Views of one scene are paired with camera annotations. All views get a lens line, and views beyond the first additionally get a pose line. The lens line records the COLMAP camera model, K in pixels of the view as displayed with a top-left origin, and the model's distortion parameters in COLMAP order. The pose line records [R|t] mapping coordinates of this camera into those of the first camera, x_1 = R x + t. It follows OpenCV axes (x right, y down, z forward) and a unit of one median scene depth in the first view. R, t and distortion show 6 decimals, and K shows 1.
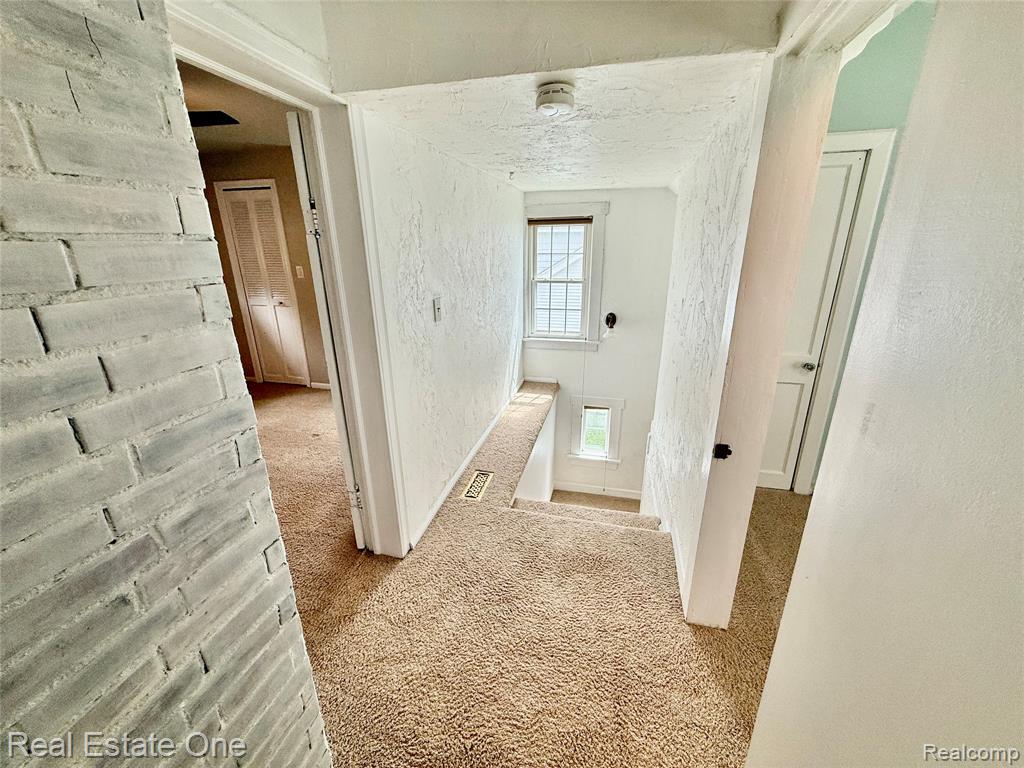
lens RADIAL K [[408.0, 0, 509.2], [0, 408.0, 384.8], [0, 0, 1]] dist [-0.001257, 0.000180]
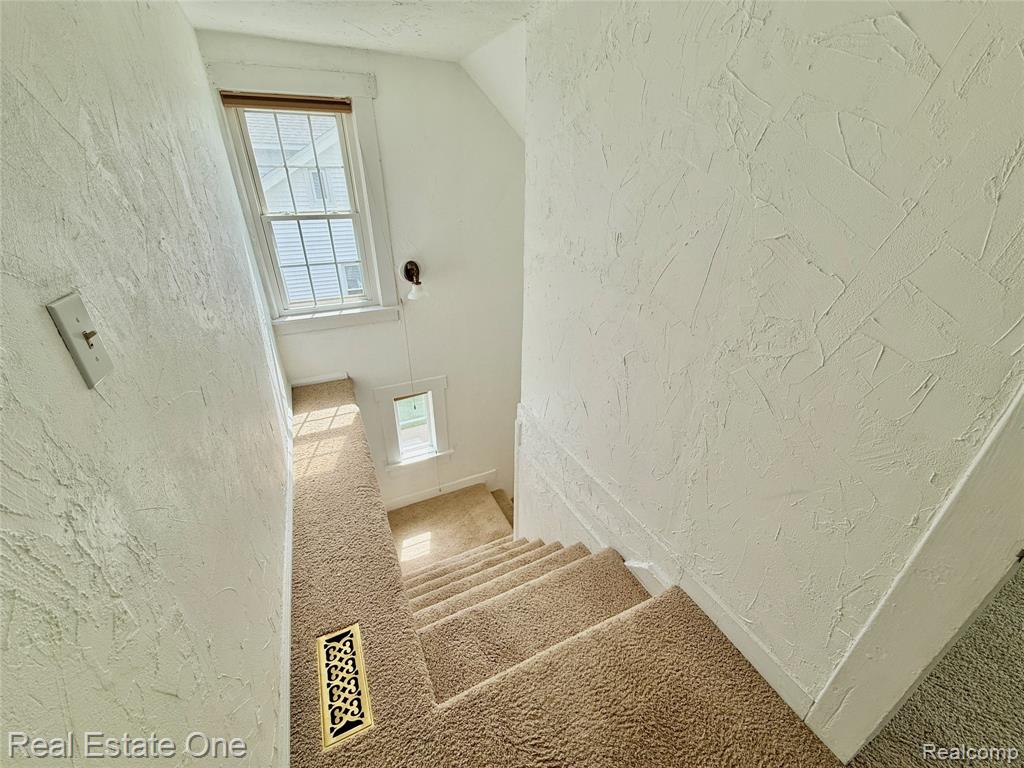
lens RADIAL K [[408.0, 0, 509.5], [0, 408.0, 382.3], [0, 0, 1]] dist [-0.001257, 0.000180]
pose [[0.769345, -0.277800, 0.575269, -0.068907], [0.194872, 0.959635, 0.202796, -0.087853], [-0.608385, -0.043916, 0.792426, 0.351245]]
